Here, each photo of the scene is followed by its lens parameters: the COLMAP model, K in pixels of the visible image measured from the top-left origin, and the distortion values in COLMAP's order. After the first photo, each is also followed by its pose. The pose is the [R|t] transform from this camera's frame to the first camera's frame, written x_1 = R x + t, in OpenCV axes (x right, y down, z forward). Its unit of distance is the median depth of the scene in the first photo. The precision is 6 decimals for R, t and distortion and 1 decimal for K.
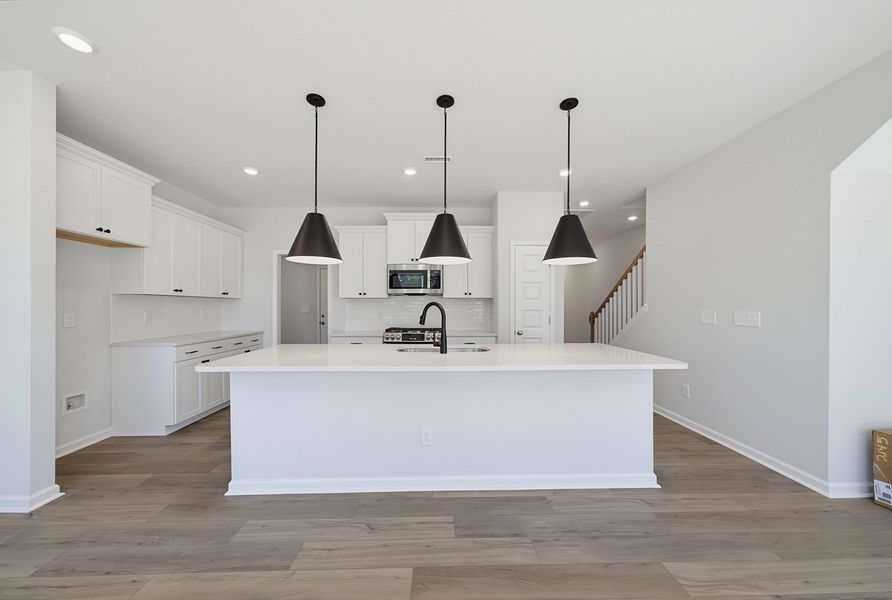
lens RADIAL K [[312.6, 0, 445.5], [0, 312.6, 305.3], [0, 0, 1]] dist [-0.002313, 0.000064]
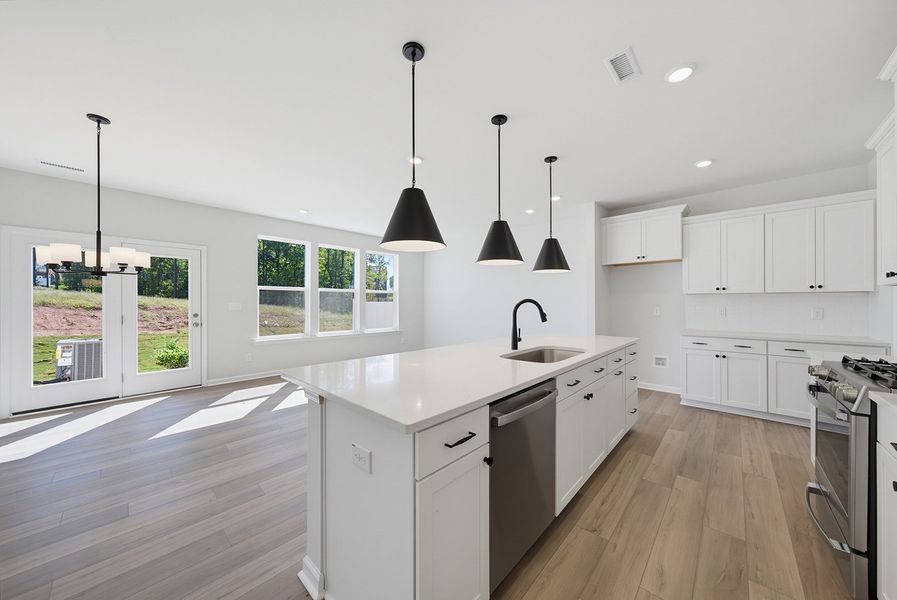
lens RADIAL K [[311.5, 0, 452.9], [0, 311.5, 302.8], [0, 0, 1]] dist [0.008745, 0.000049]
pose [[-0.691071, 0.001024, -0.722786, 0.909314], [0.005257, 0.999980, -0.003610, 0.003077], [0.722768, -0.006294, -0.691062, 1.645784]]
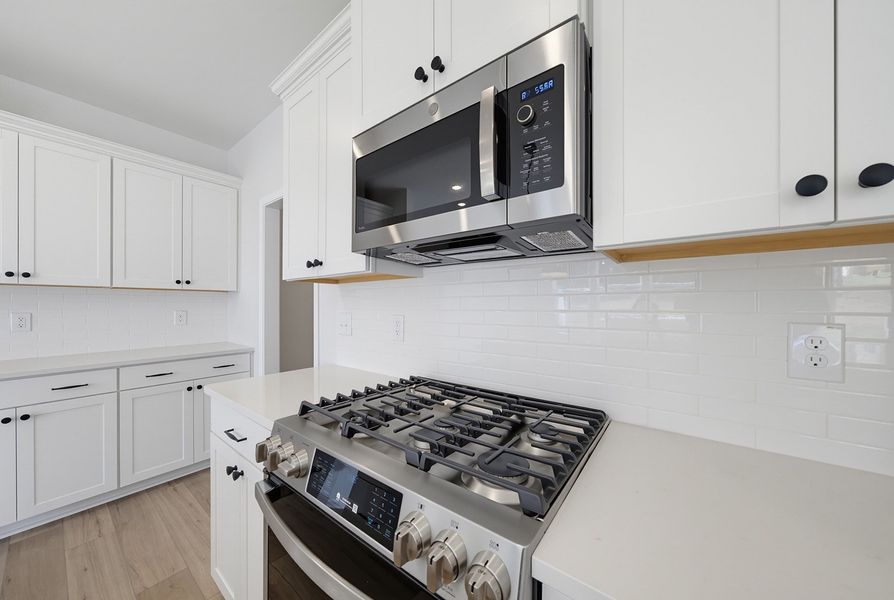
lens RADIAL K [[303.0, 0, 448.8], [0, 303.0, 307.8], [0, 0, 1]] dist [-0.007512, 0.000012]
pose [[0.780825, 0.005384, -0.624727, 0.057342], [-0.002458, 0.999982, 0.005546, 0.011811], [0.624745, -0.002794, 0.780824, 1.615612]]
